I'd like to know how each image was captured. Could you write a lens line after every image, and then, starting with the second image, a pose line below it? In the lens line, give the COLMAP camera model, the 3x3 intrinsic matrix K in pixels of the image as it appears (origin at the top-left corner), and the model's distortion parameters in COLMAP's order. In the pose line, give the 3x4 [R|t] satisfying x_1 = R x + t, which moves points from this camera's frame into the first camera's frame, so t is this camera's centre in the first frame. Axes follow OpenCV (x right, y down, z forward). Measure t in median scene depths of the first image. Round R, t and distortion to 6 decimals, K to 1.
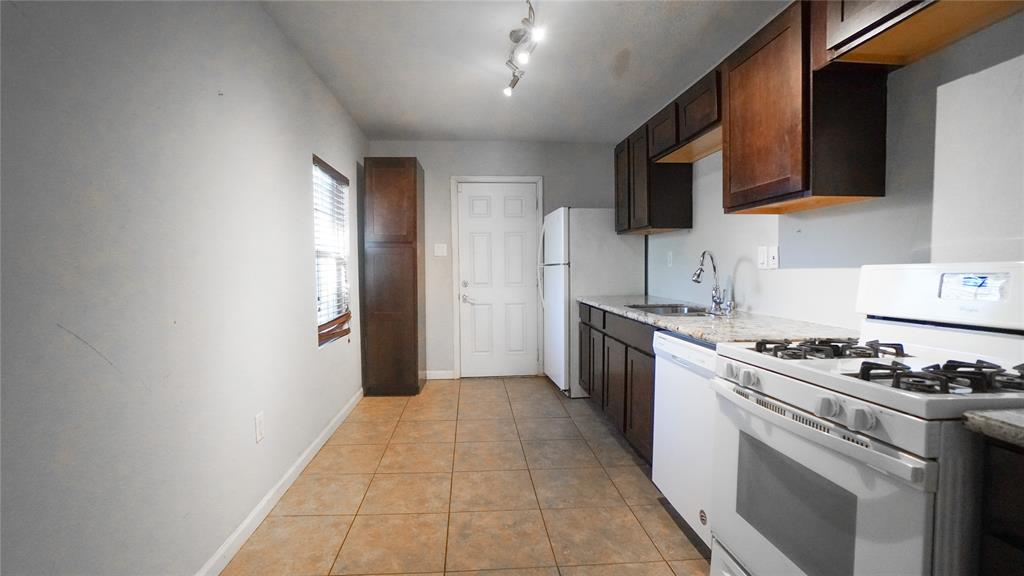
lens RADIAL K [[457.7, 0, 497.6], [0, 457.7, 291.8], [0, 0, 1]] dist [-0.035240, 0.008968]
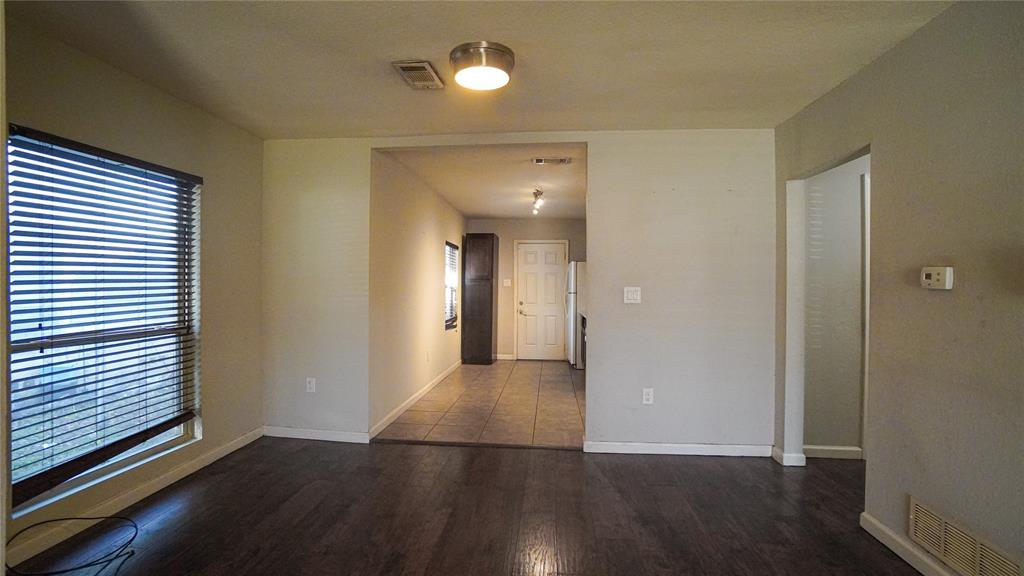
lens RADIAL K [[457.7, 0, 513.5], [0, 457.7, 289.9], [0, 0, 1]] dist [-0.035240, 0.008968]
pose [[0.990497, 0.017831, -0.136372, 0.201638], [-0.025189, 0.998307, -0.052422, 0.035857], [0.135206, 0.055359, 0.989270, -1.037315]]
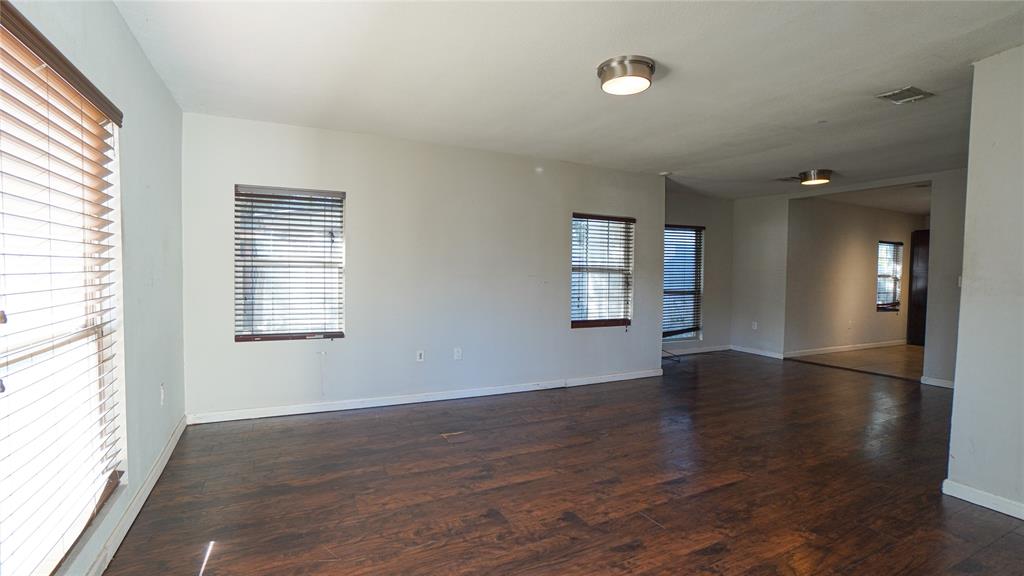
lens RADIAL K [[457.7, 0, 514.6], [0, 457.7, 290.7], [0, 0, 1]] dist [-0.035240, 0.008968]
pose [[0.400797, 0.047532, -0.914933, 1.120423], [-0.074477, 0.997038, 0.019172, 0.107226], [0.913135, 0.060457, 0.403150, -1.955501]]
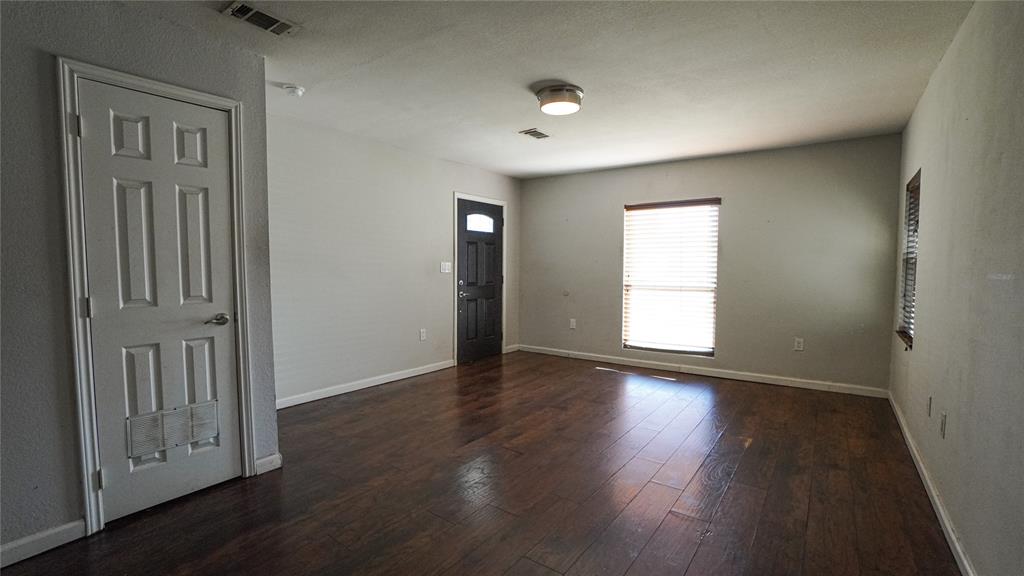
lens RADIAL K [[457.7, 0, 509.1], [0, 457.7, 286.8], [0, 0, 1]] dist [-0.035240, 0.008968]
pose [[-0.775496, -0.034189, 0.630426, -0.126612], [0.035379, 0.994611, 0.097459, 0.025629], [-0.630361, 0.097883, -0.770107, -0.574037]]
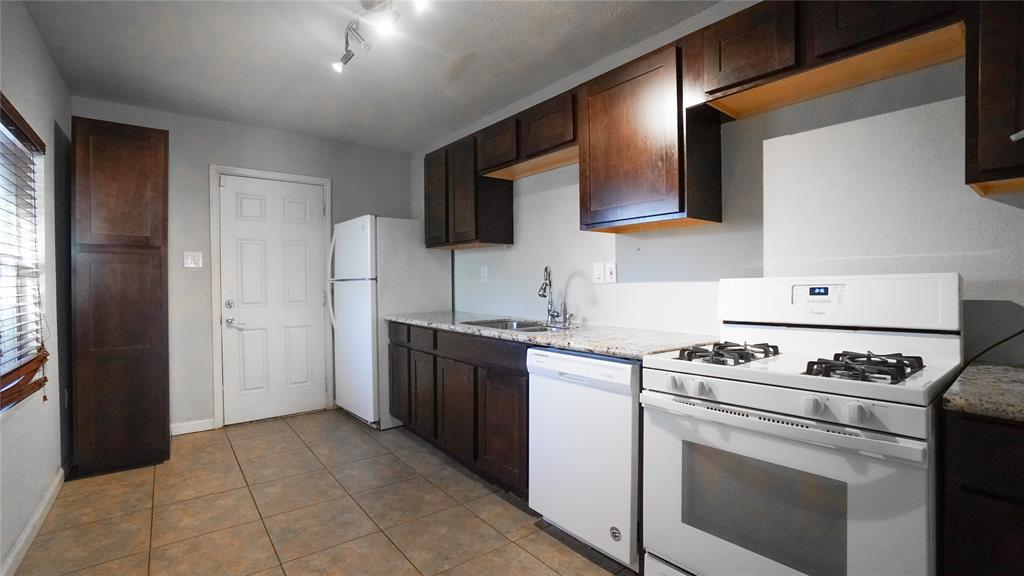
lens RADIAL K [[457.7, 0, 508.2], [0, 457.7, 288.4], [0, 0, 1]] dist [-0.035240, 0.008968]
pose [[0.834636, -0.004748, 0.550781, -0.153809], [0.029216, 0.998937, -0.035662, -0.003815], [-0.550026, 0.045857, 0.833888, 0.153033]]
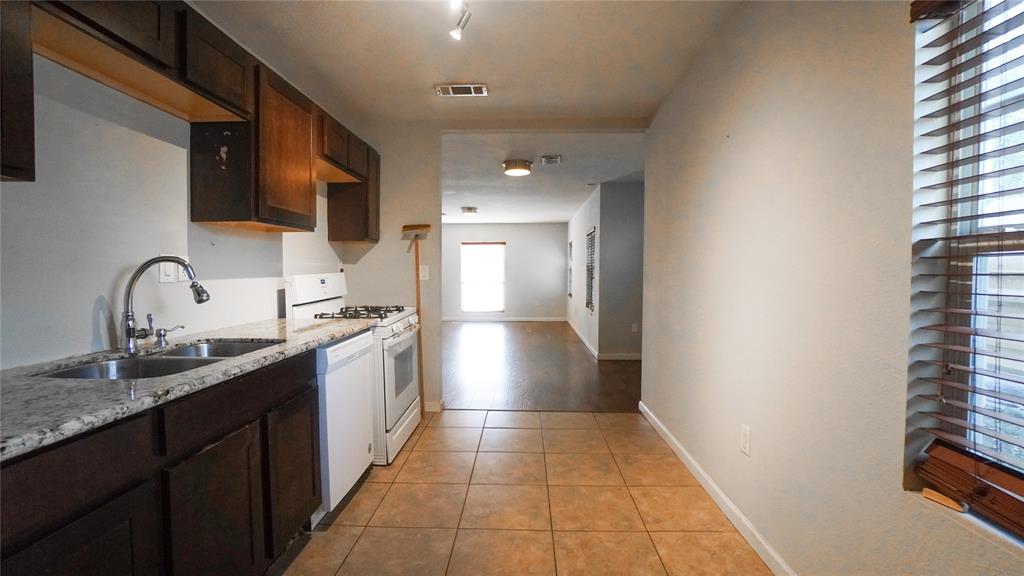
lens RADIAL K [[457.7, 0, 511.8], [0, 457.7, 285.3], [0, 0, 1]] dist [-0.035240, 0.008968]
pose [[-0.995747, 0.002201, 0.092103, -0.076234], [0.010519, 0.995893, 0.089925, -0.083811], [-0.091527, 0.090511, -0.991681, 1.315964]]
